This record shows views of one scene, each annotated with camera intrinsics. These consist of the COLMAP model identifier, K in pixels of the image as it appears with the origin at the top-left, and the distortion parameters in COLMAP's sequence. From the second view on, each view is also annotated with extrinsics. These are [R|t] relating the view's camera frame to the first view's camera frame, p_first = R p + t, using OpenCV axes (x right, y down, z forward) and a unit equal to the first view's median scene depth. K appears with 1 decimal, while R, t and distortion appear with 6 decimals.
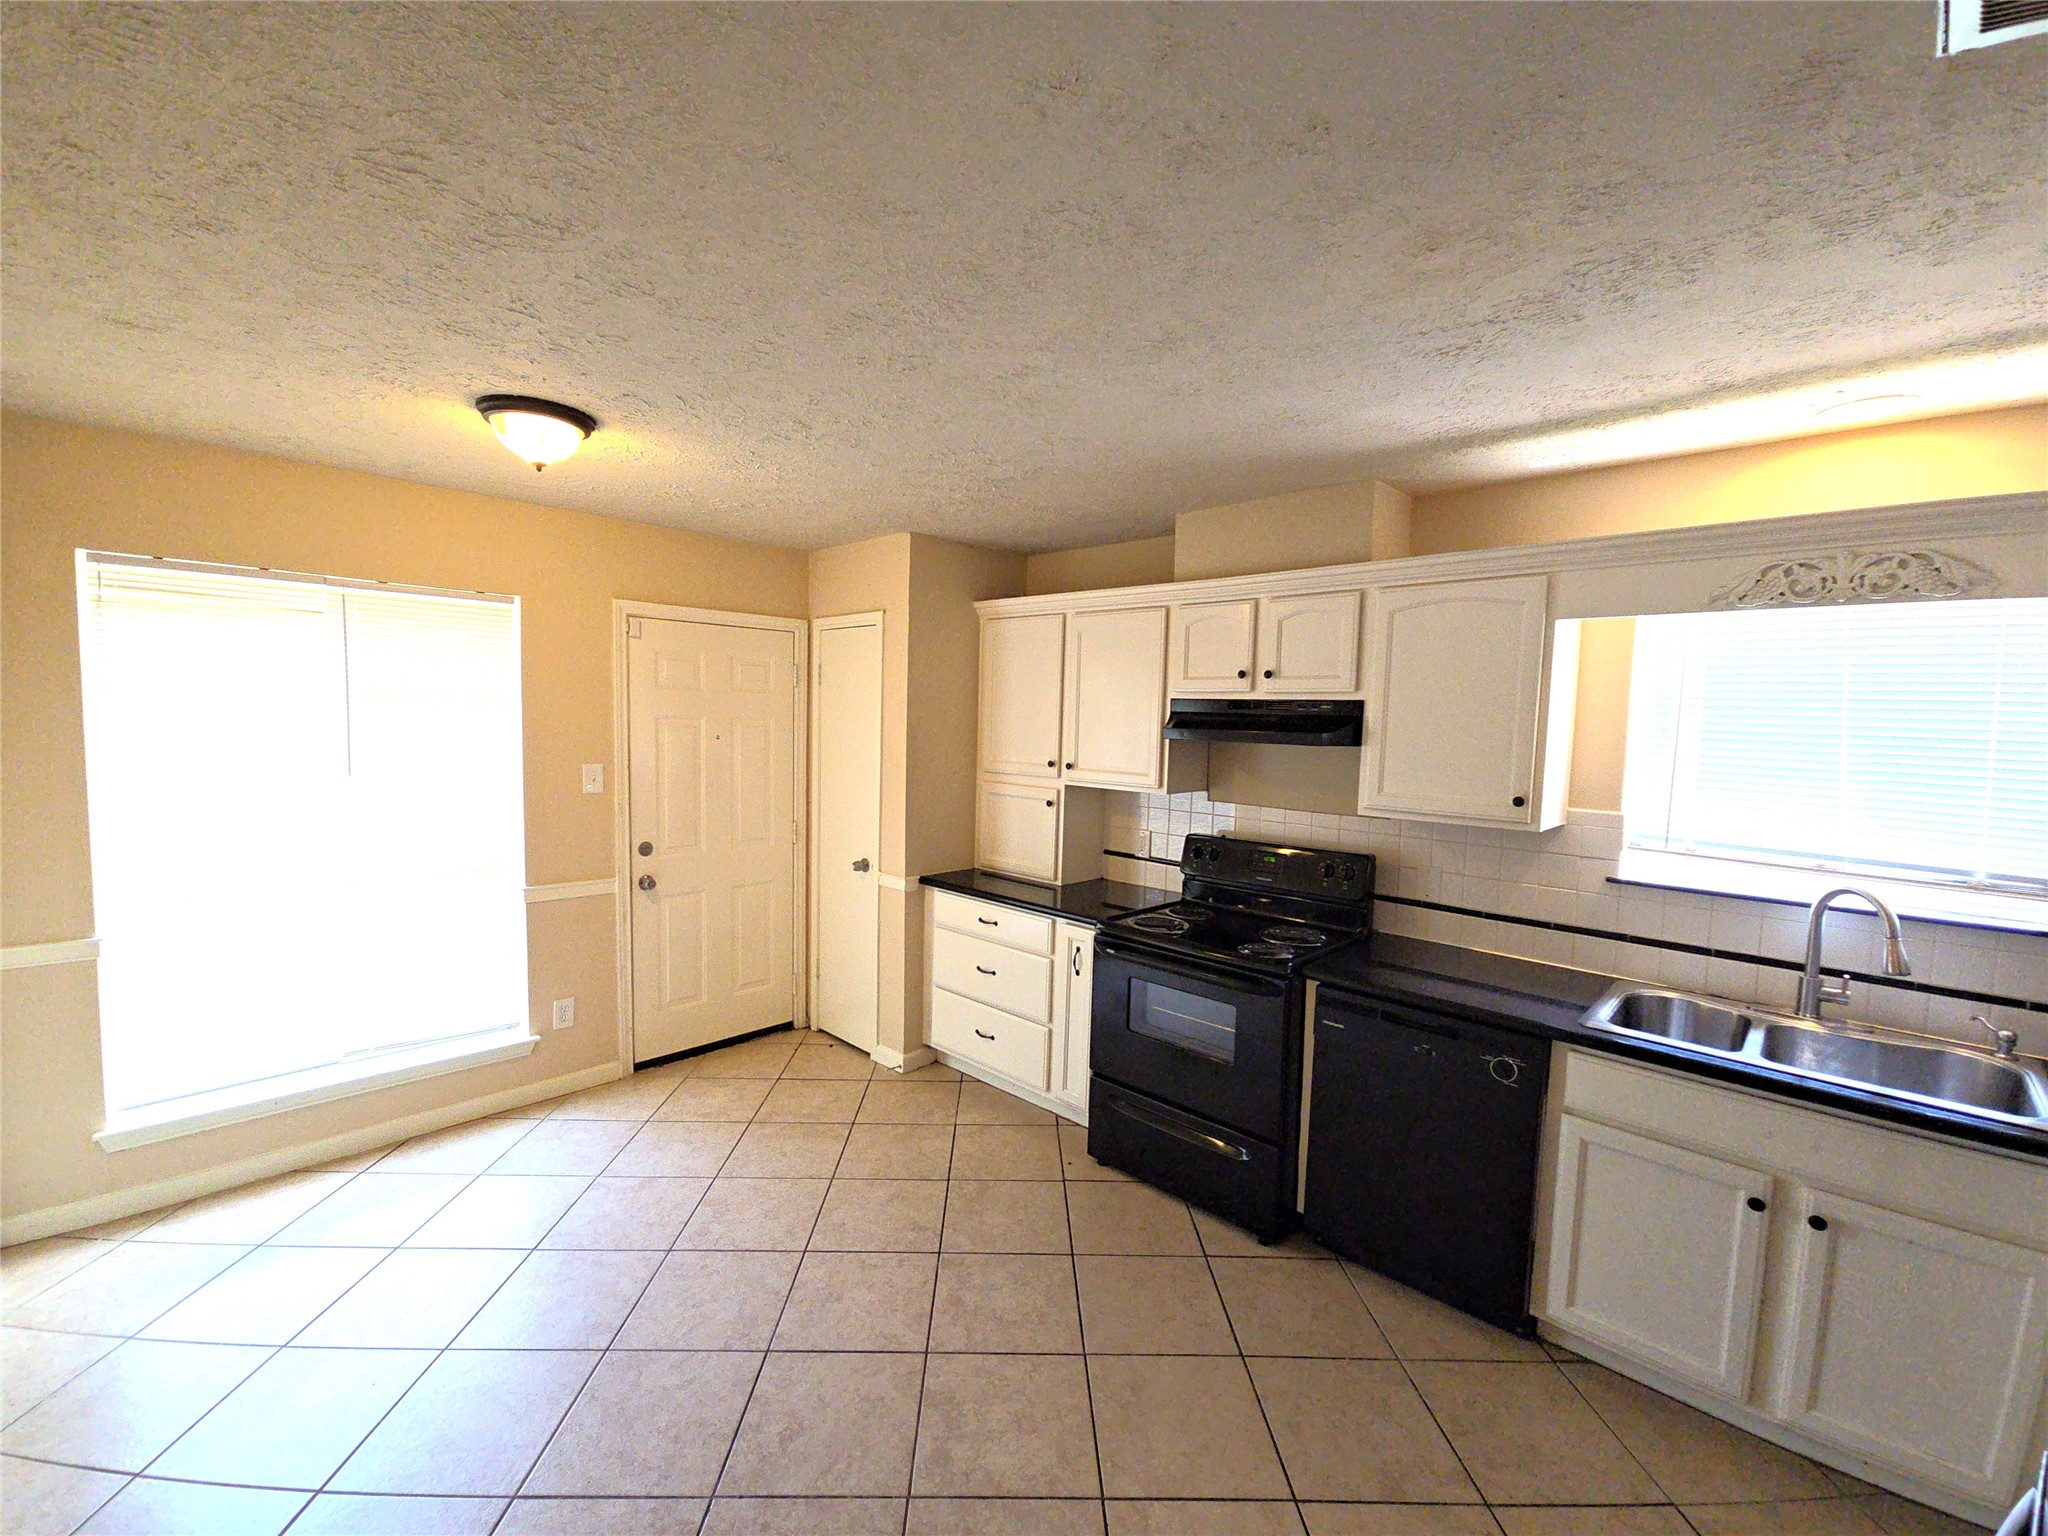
lens RADIAL K [[848.8, 0, 1020.1], [0, 848.8, 781.3], [0, 0, 1]] dist [0.006826, -0.004859]
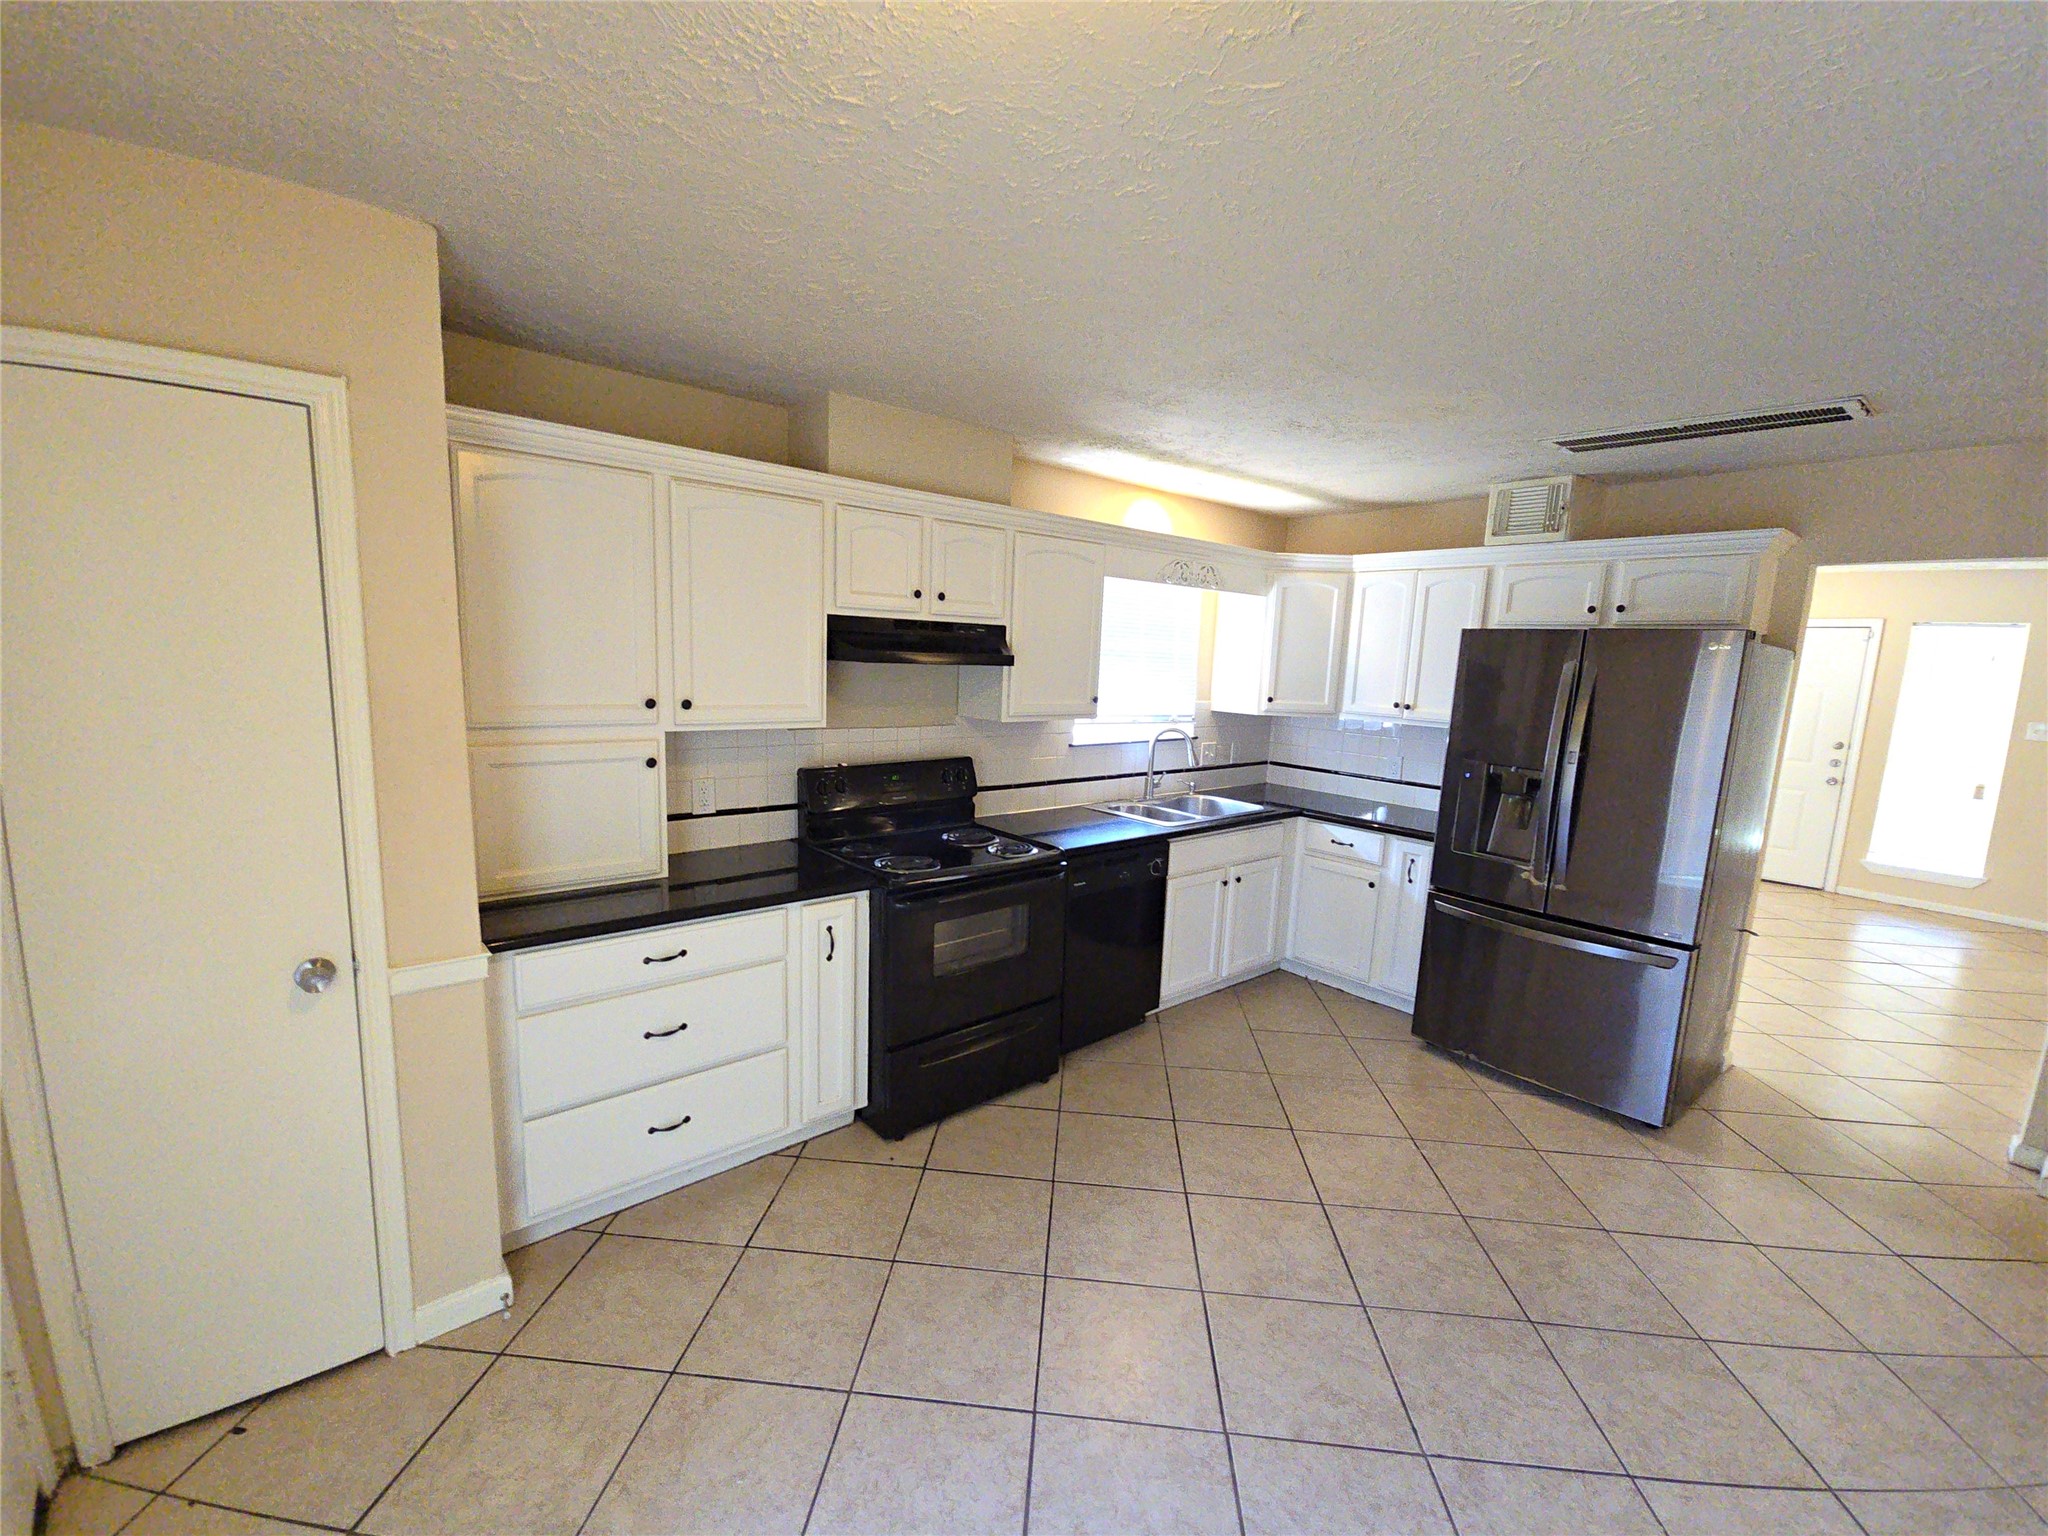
lens RADIAL K [[848.8, 0, 1020.1], [0, 848.8, 781.3], [0, 0, 1]] dist [0.006826, -0.004859]
pose [[0.106653, -0.175055, 0.978765, -0.749774], [0.039812, 0.984342, 0.171714, -0.079747], [-0.993499, 0.020652, 0.111952, 0.803024]]
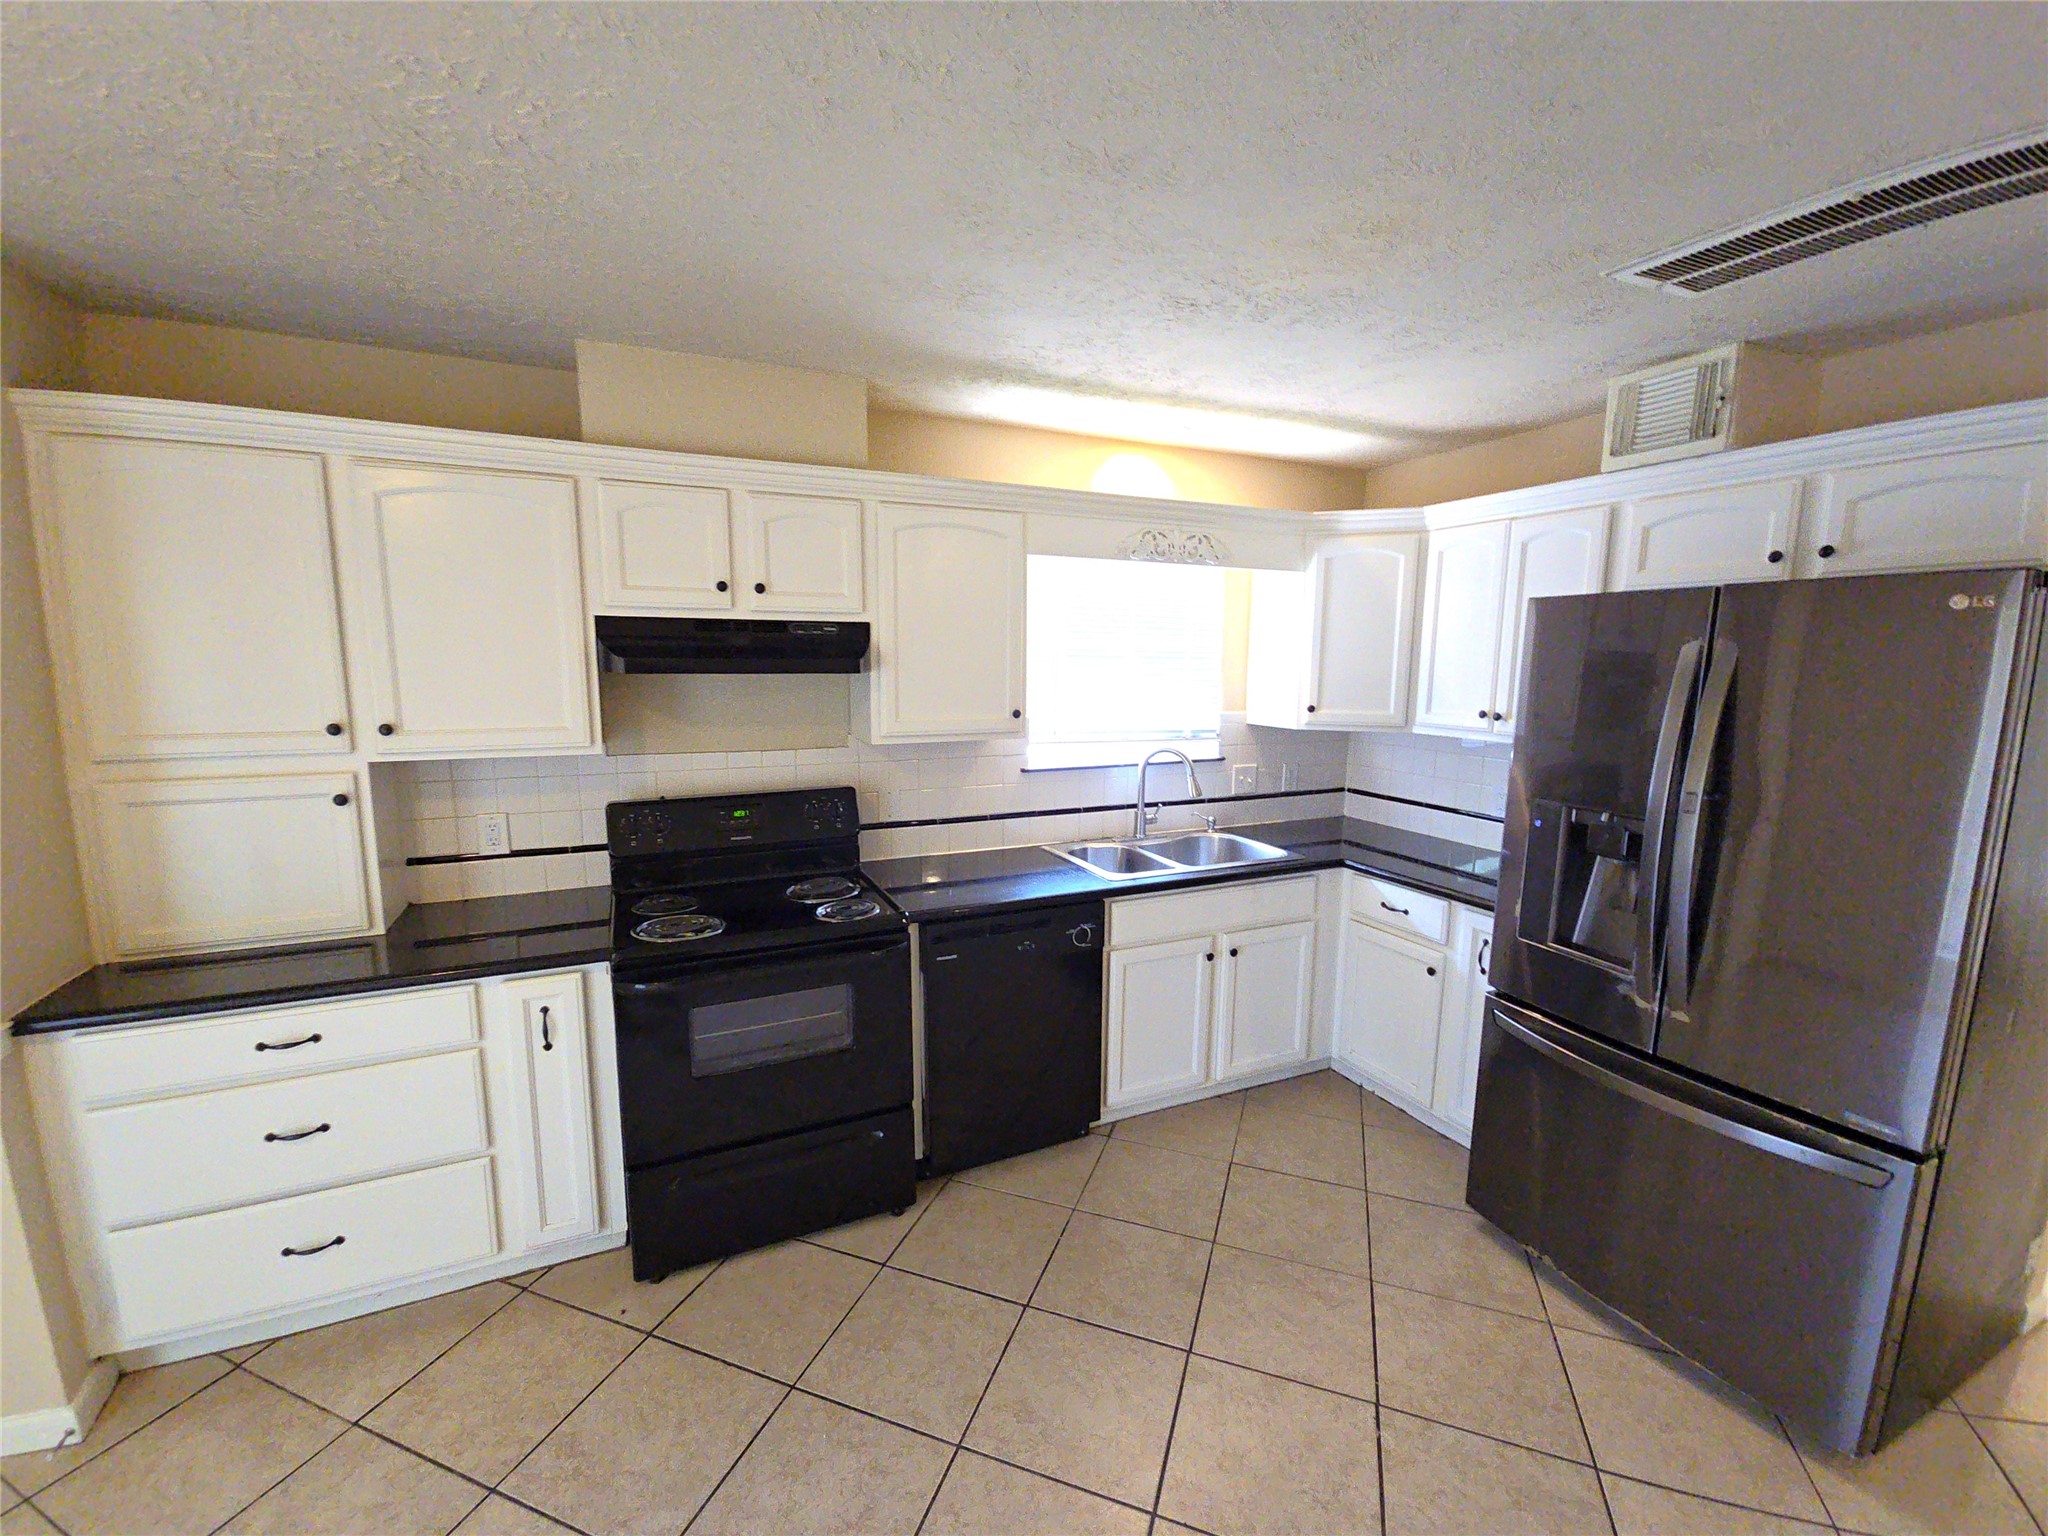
lens RADIAL K [[848.8, 0, 1020.1], [0, 848.8, 781.3], [0, 0, 1]] dist [0.006826, -0.004859]
pose [[0.364623, -0.161669, 0.917013, -0.398556], [0.073864, 0.986731, 0.144590, -0.043181], [-0.928221, 0.015013, 0.371727, 0.472408]]
